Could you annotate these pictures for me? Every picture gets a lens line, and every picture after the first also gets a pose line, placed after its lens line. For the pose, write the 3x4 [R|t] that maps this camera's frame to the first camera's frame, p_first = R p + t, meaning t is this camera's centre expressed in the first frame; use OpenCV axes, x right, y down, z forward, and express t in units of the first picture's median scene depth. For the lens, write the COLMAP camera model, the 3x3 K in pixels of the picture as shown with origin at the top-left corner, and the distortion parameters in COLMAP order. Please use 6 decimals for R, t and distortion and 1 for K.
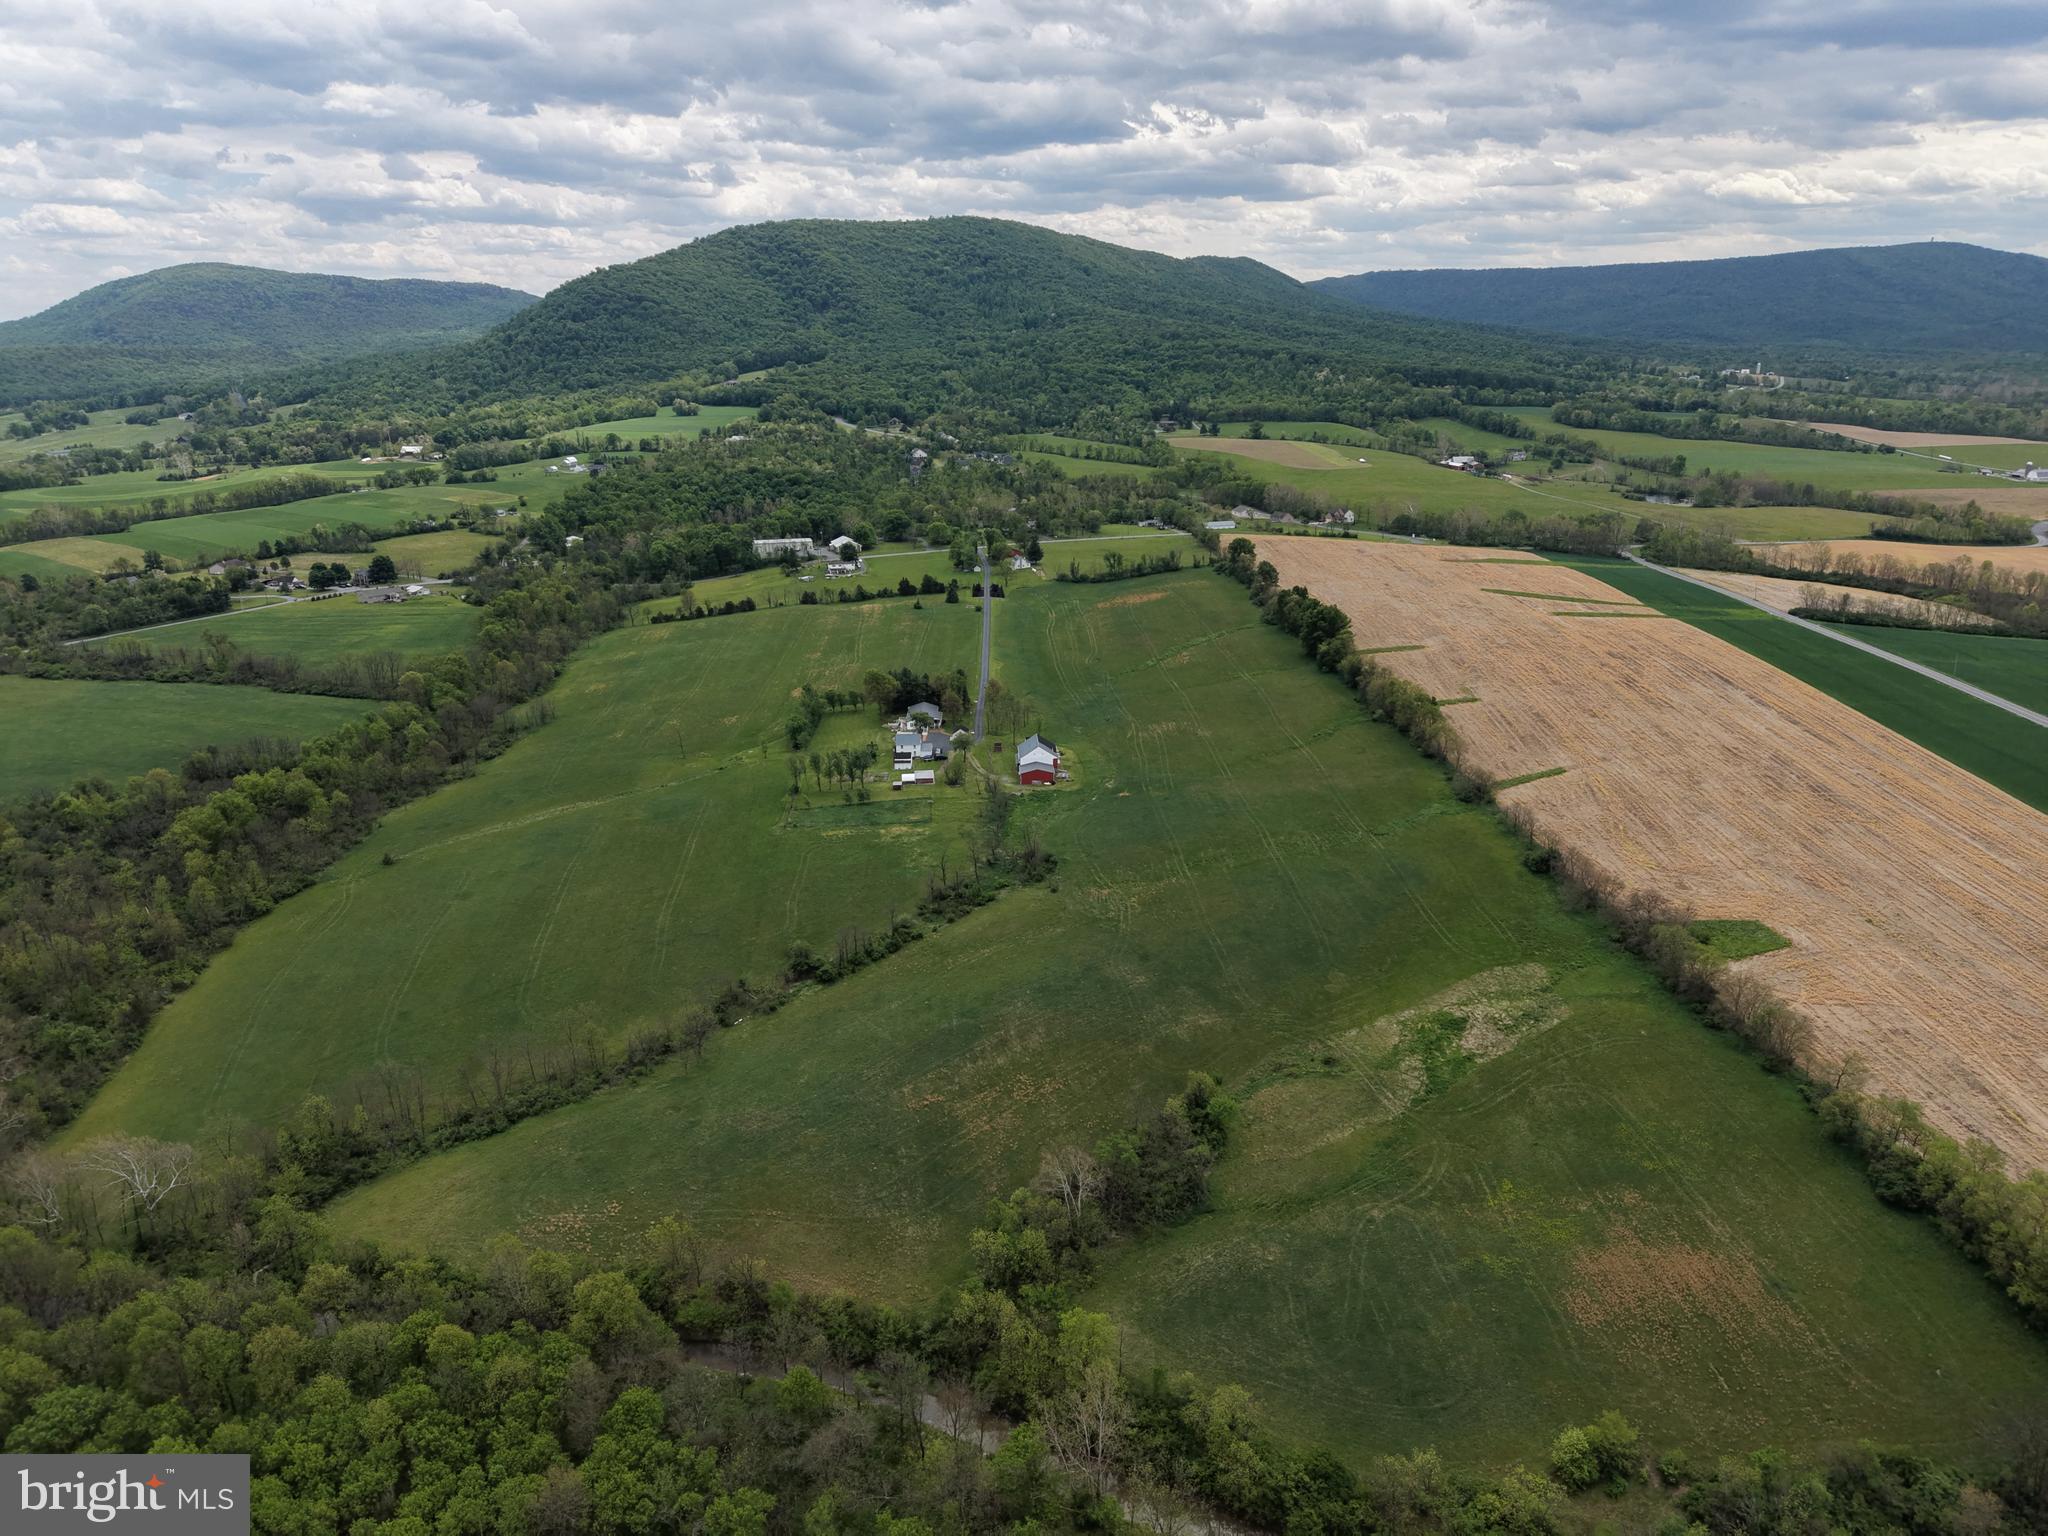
lens RADIAL K [[1369.6, 0, 1023.1], [0, 1369.6, 753.8], [0, 0, 1]] dist [0.017529, -0.013770]
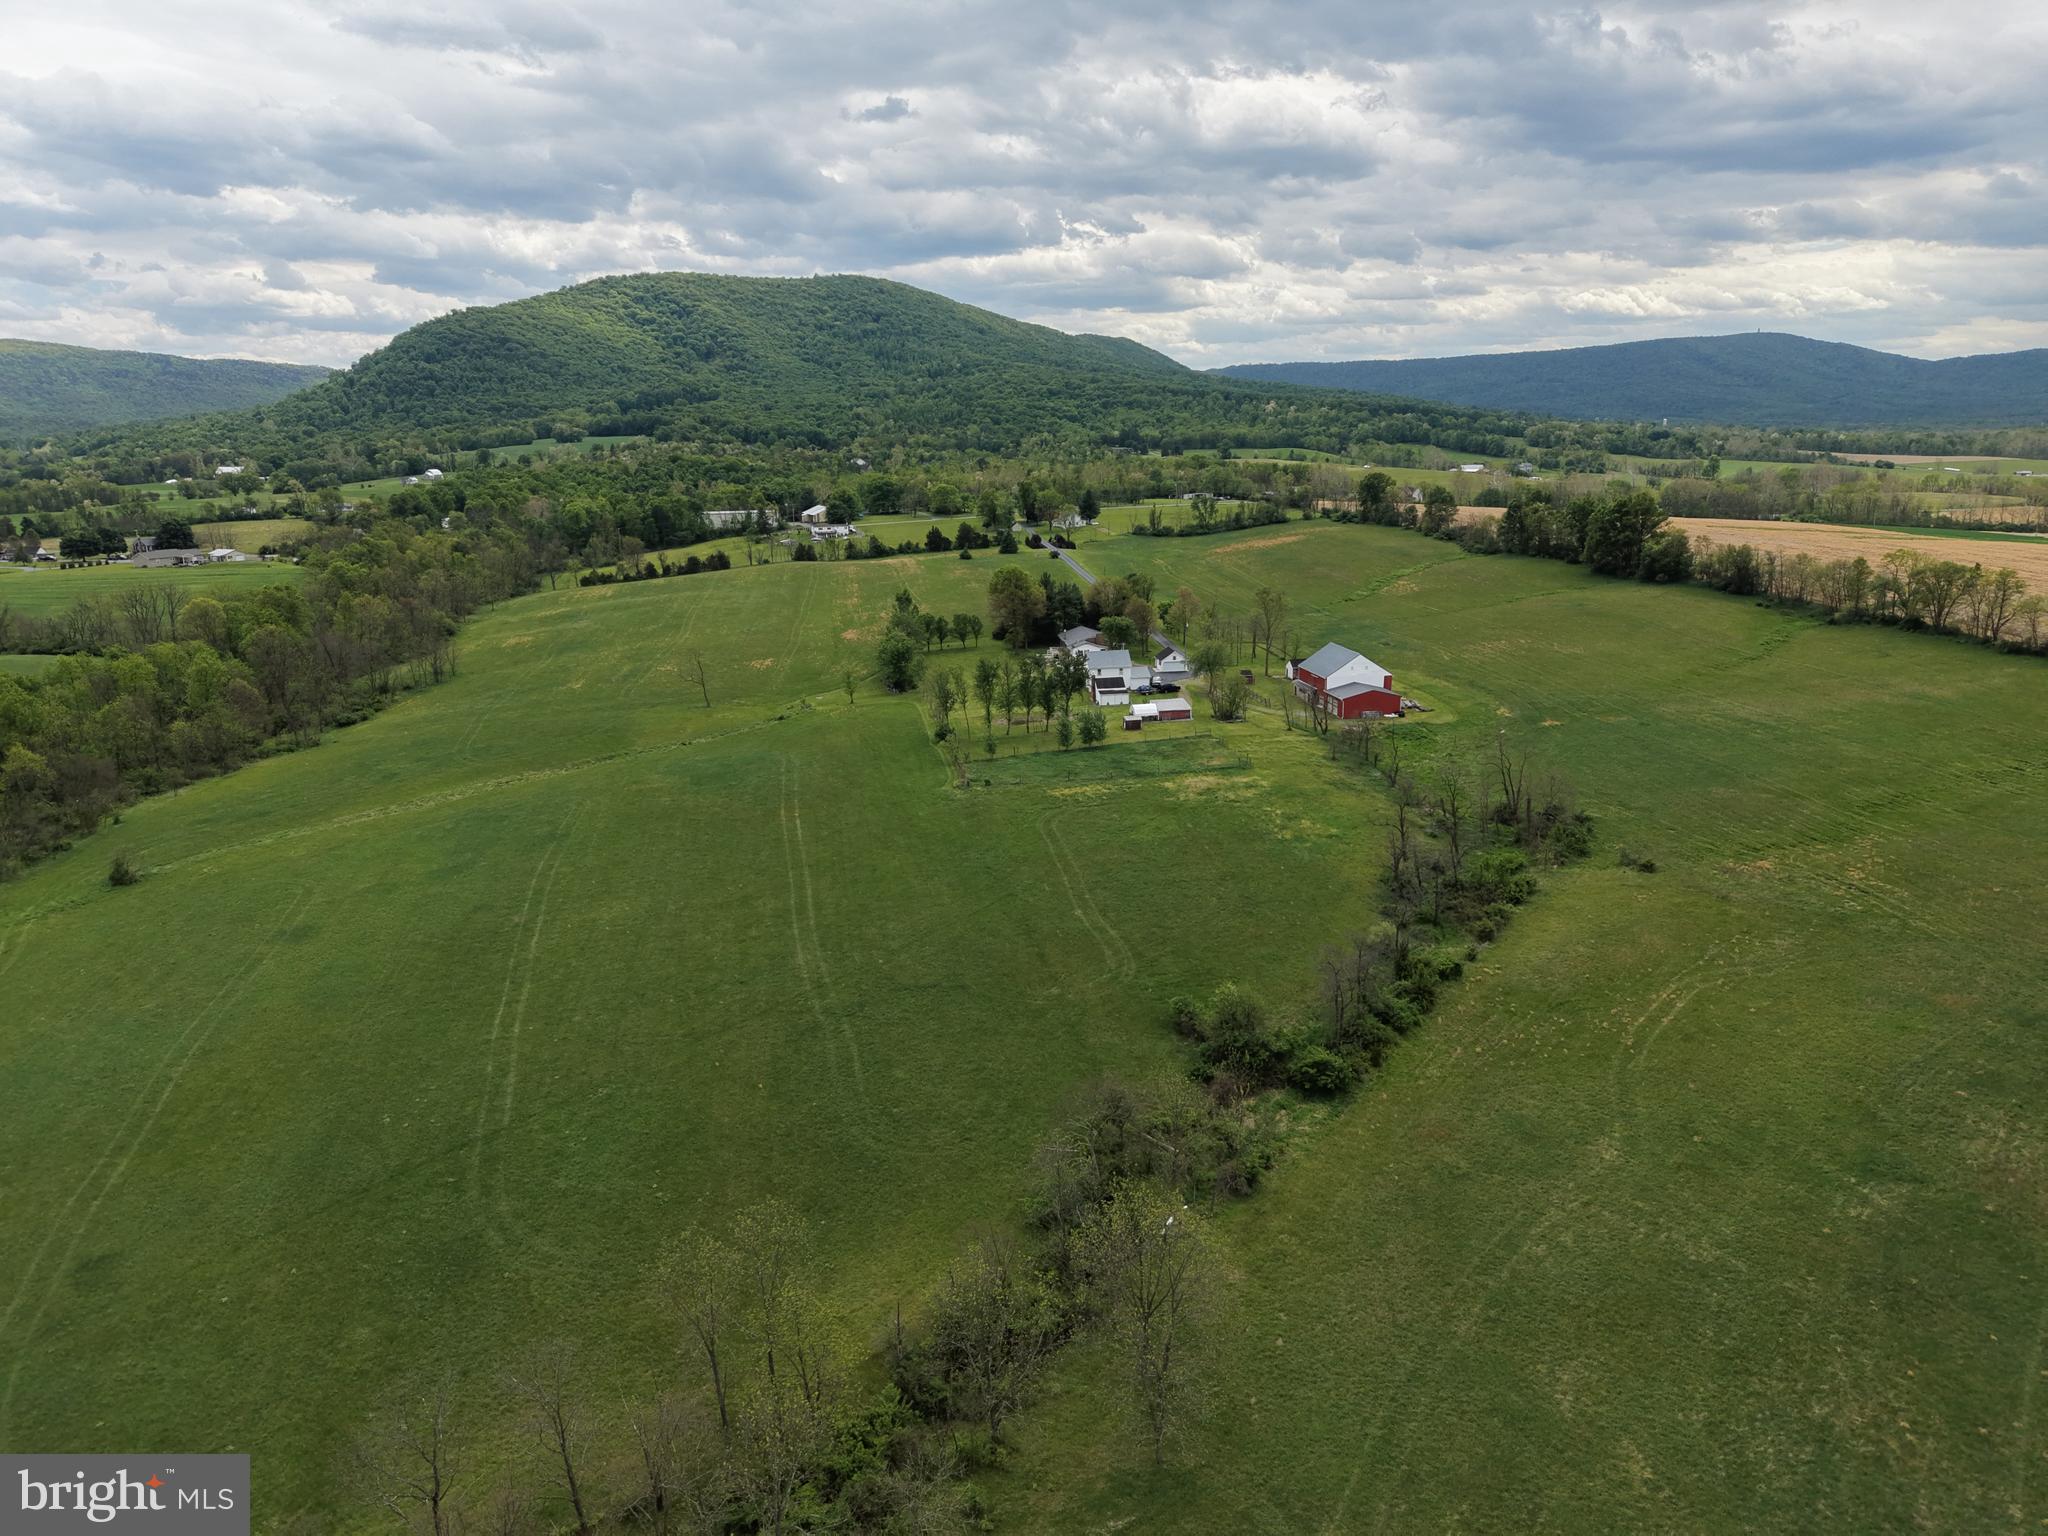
lens RADIAL K [[1369.6, 0, 1023.1], [0, 1369.6, 753.8], [0, 0, 1]] dist [0.017529, -0.013770]
pose [[0.994534, -0.027417, 0.100753, -0.066236], [0.034837, 0.996749, -0.072646, 0.025541], [-0.098434, 0.075758, 0.992256, 0.162496]]
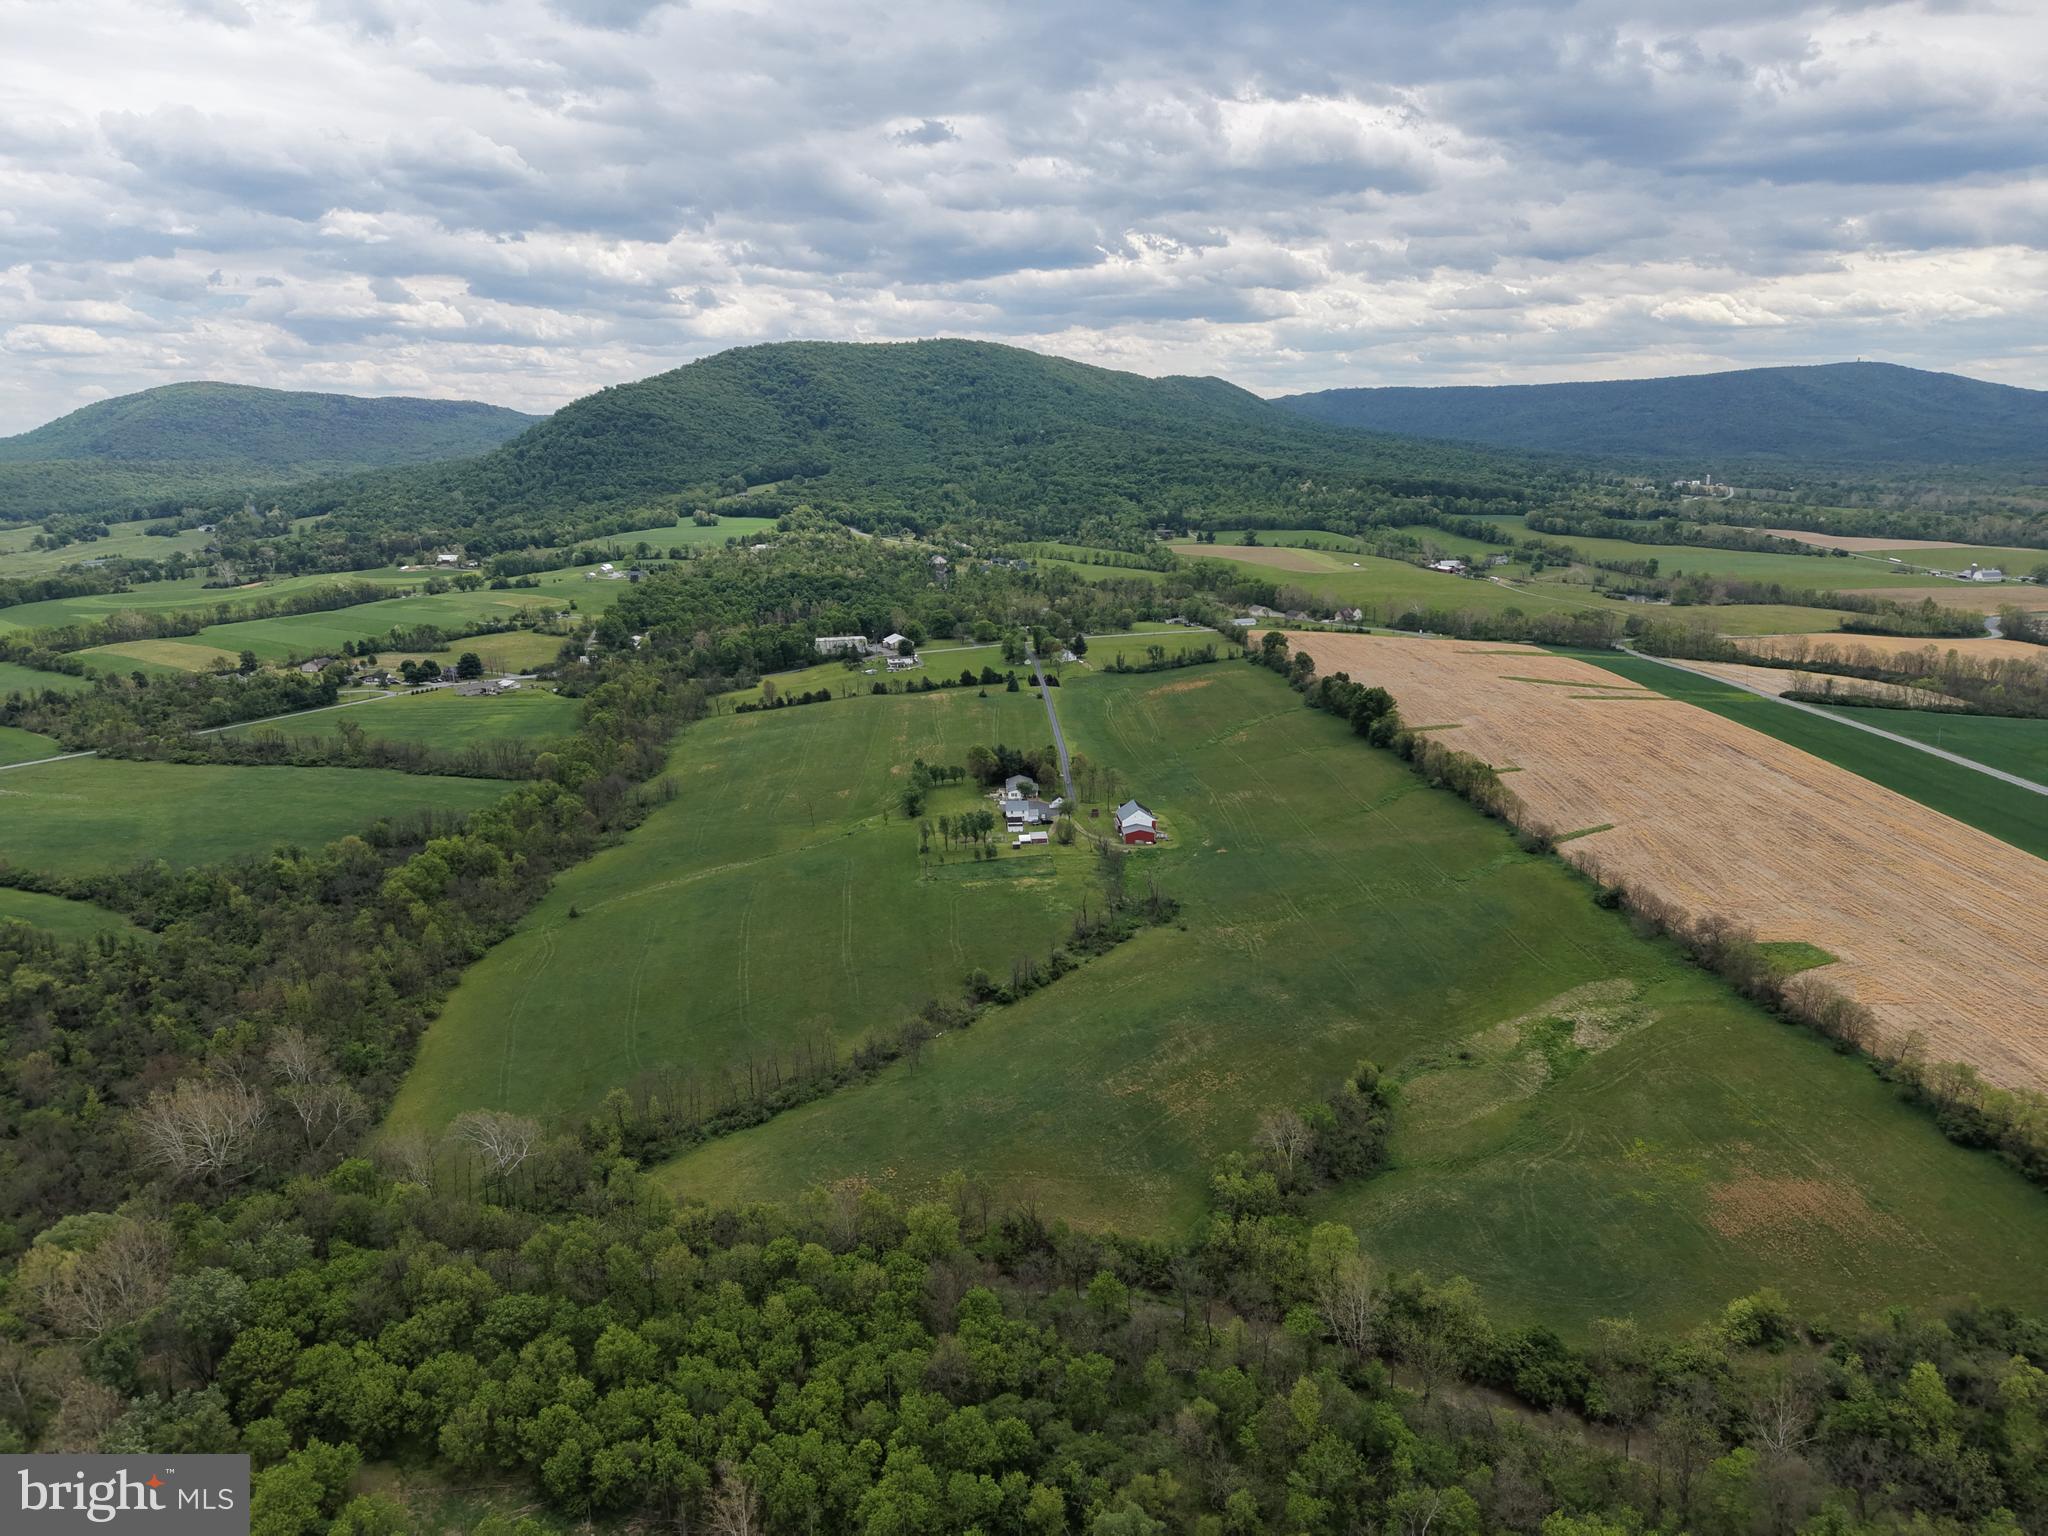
lens RADIAL K [[1354.1, 0, 1021.8], [0, 1354.1, 784.3], [0, 0, 1]] dist [0.037339, -0.042513]
pose [[0.999650, -0.007733, 0.025289, -0.040188], [0.009116, 0.998443, -0.055031, 0.011801], [-0.024824, 0.055242, 0.998164, -0.035981]]
